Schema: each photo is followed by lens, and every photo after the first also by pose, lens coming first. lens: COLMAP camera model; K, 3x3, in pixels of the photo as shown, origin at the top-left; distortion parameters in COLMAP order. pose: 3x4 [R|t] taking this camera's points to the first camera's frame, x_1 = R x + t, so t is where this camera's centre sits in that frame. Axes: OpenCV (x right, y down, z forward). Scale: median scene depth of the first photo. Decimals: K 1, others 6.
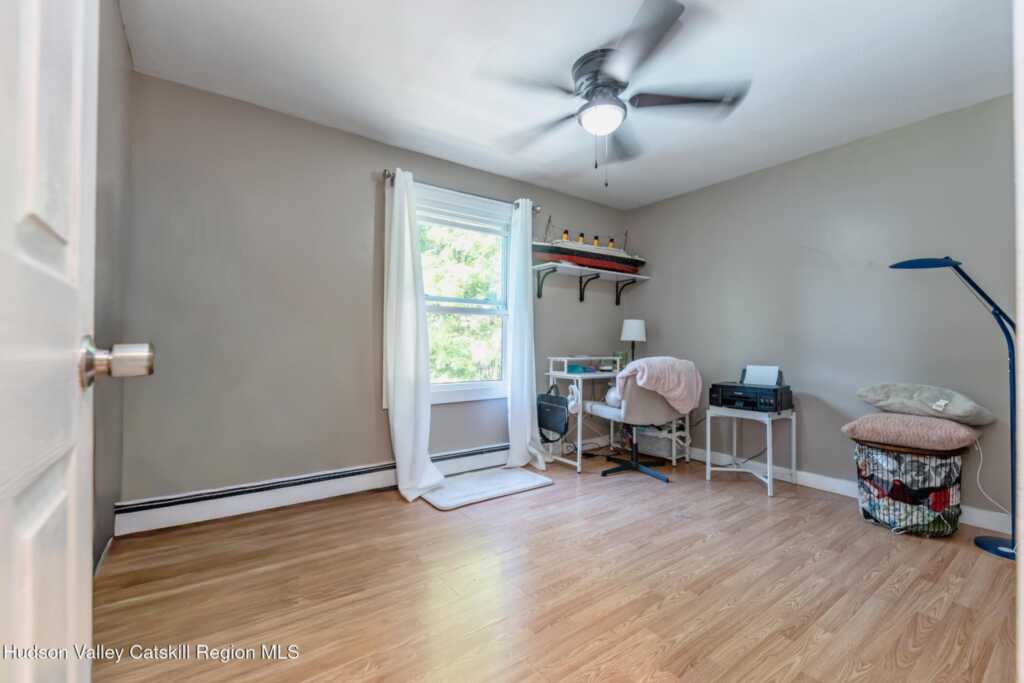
lens RADIAL K [[420.8, 0, 514.3], [0, 420.8, 342.9], [0, 0, 1]] dist [0.006786, -0.000199]
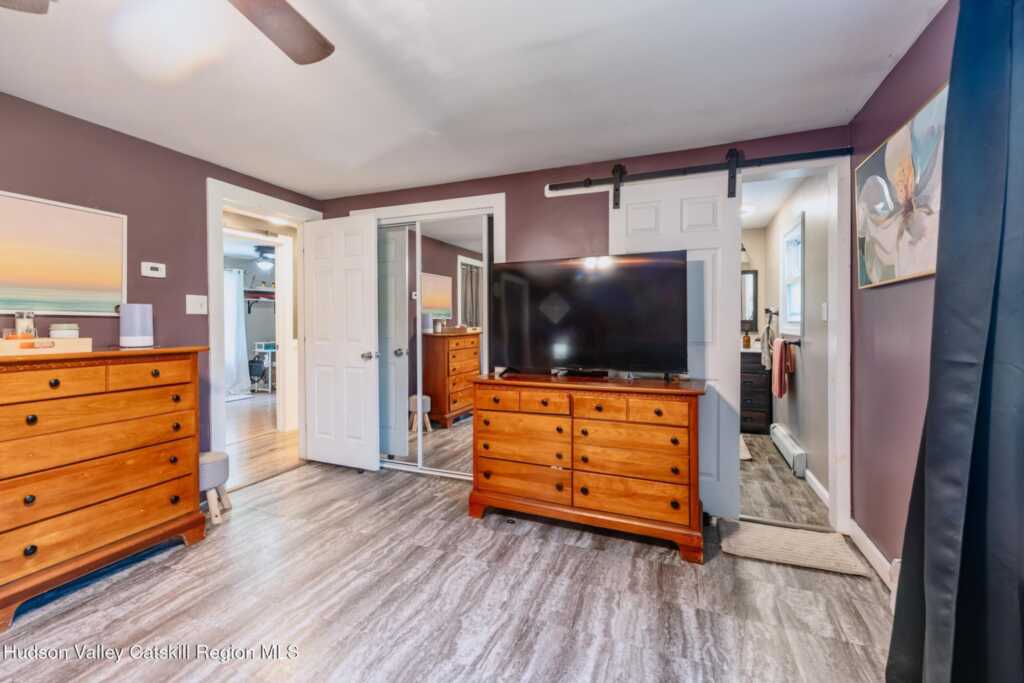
lens RADIAL K [[420.8, 0, 510.9], [0, 420.8, 335.5], [0, 0, 1]] dist [0.006786, -0.000199]
pose [[0.839812, -0.011956, 0.542746, 0.015099], [-0.002397, 0.999666, 0.025730, -0.059923], [-0.542872, -0.022910, 0.839503, -1.522907]]
